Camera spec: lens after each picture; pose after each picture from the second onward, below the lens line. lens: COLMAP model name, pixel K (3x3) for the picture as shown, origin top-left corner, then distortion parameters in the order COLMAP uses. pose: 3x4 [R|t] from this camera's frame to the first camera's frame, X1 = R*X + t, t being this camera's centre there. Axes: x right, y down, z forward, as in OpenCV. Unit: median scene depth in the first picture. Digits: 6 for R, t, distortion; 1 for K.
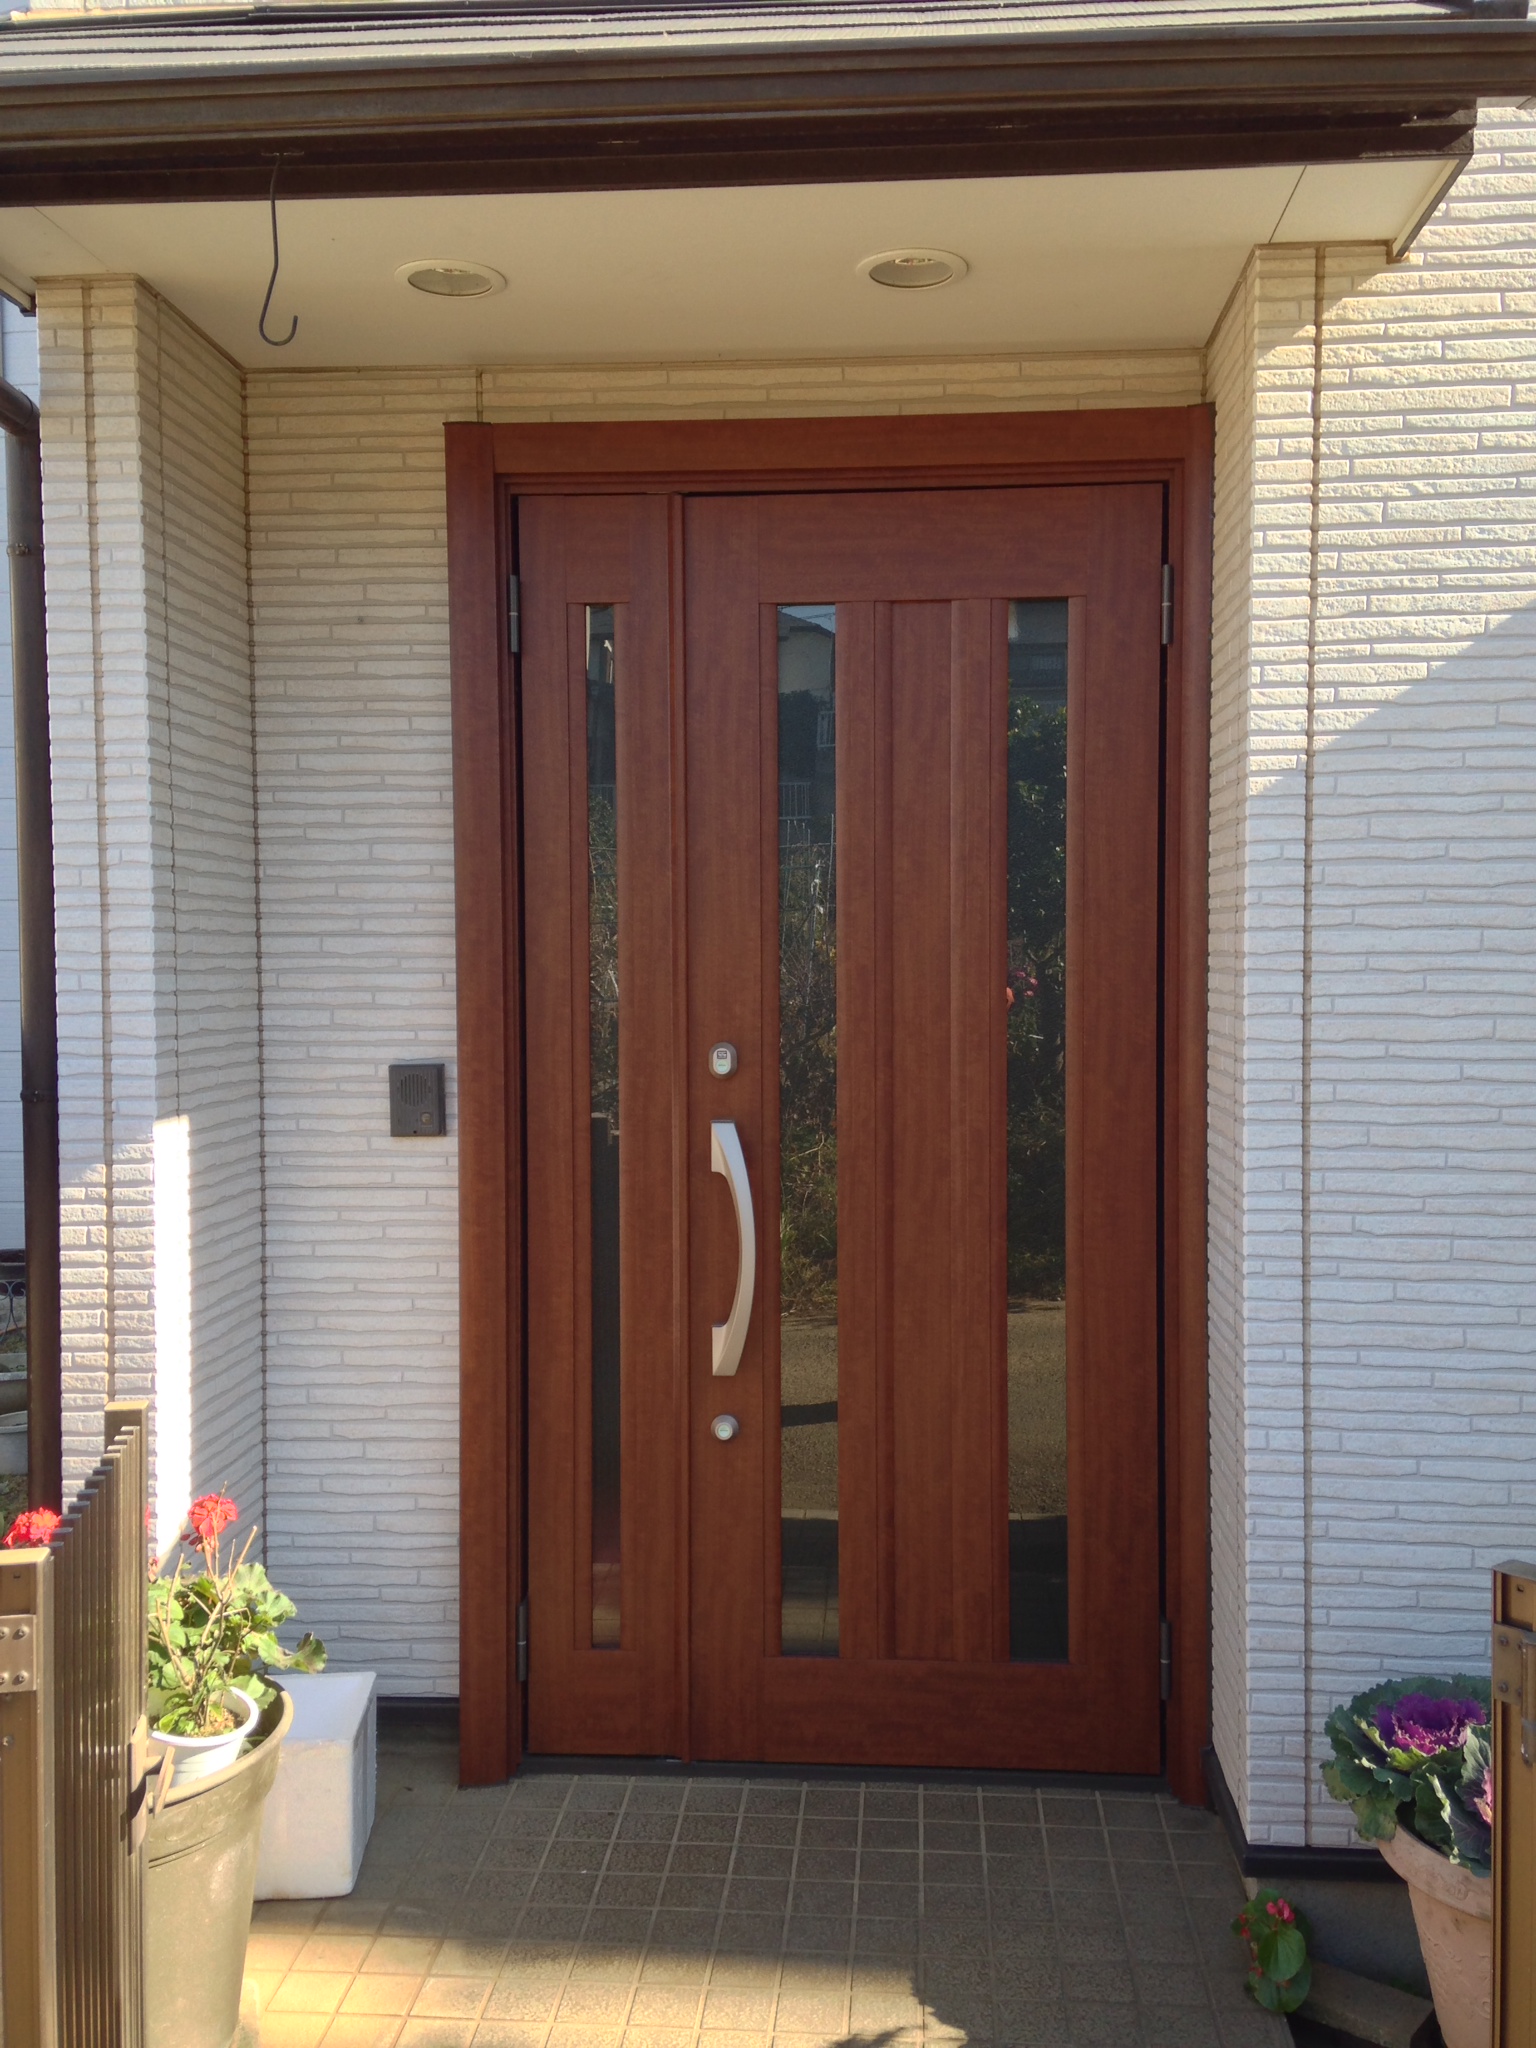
lens RADIAL K [[1959.7, 0, 759.5], [0, 1959.7, 1021.9], [0, 0, 1]] dist [-0.047038, 0.000000]
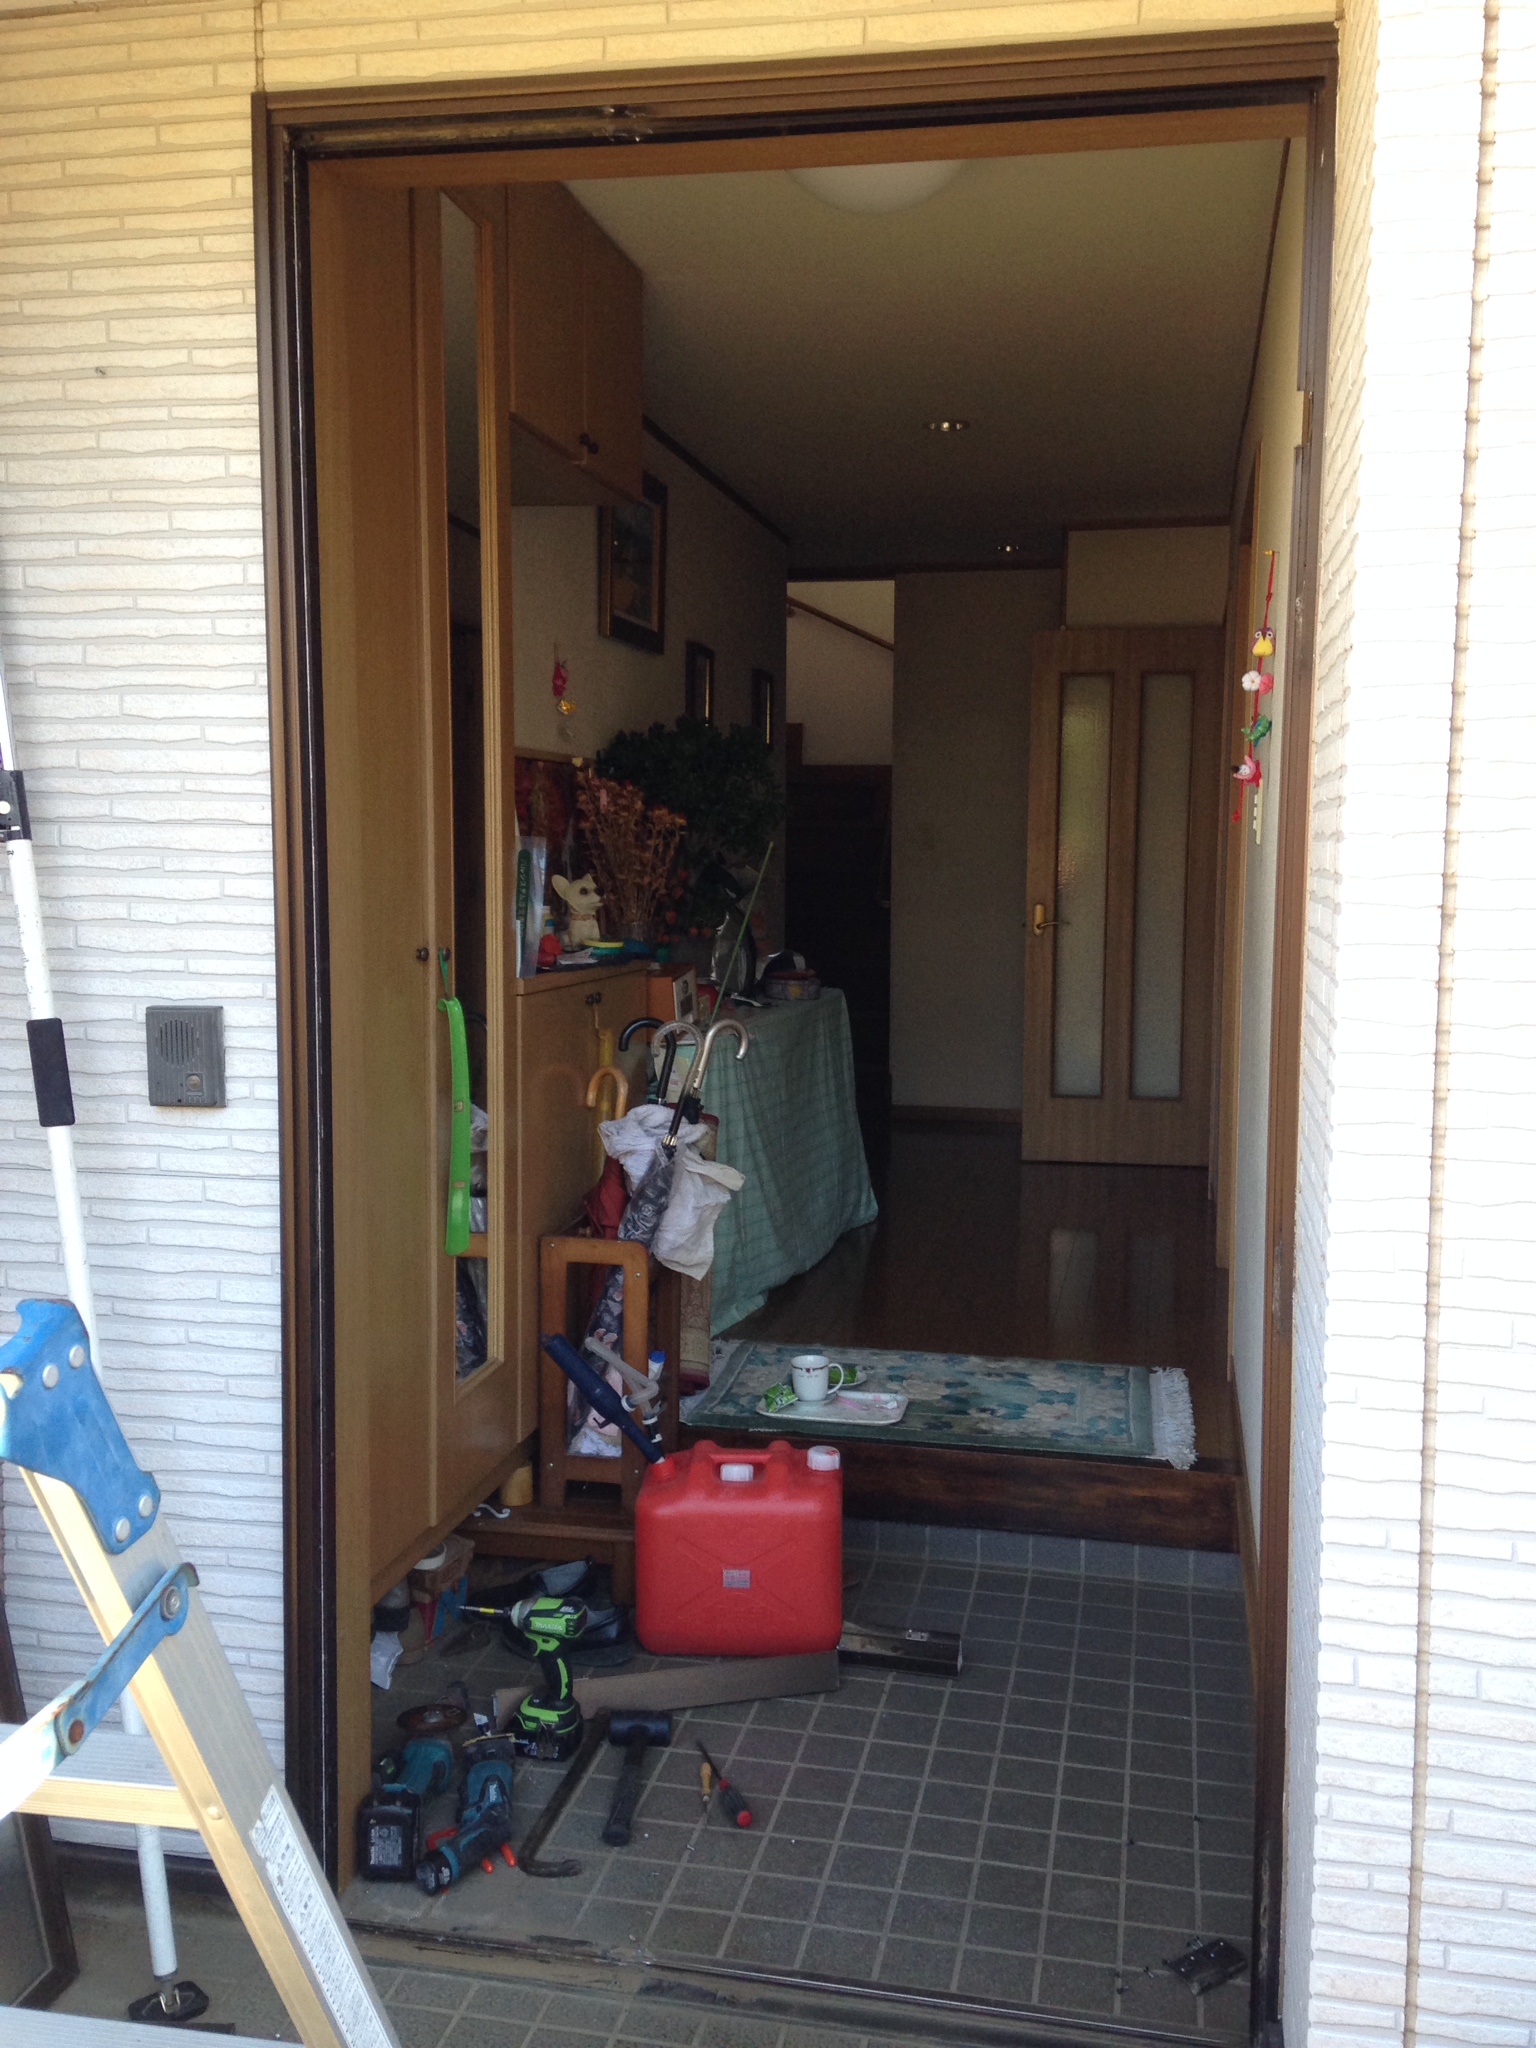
lens RADIAL K [[1959.7, 0, 776.7], [0, 1959.7, 1026.0], [0, 0, 1]] dist [-0.047038, 0.000000]
pose [[0.992727, 0.023645, -0.118039, 0.124359], [-0.016912, 0.998189, 0.057727, -0.015611], [0.119190, -0.055310, 0.991330, 0.326920]]
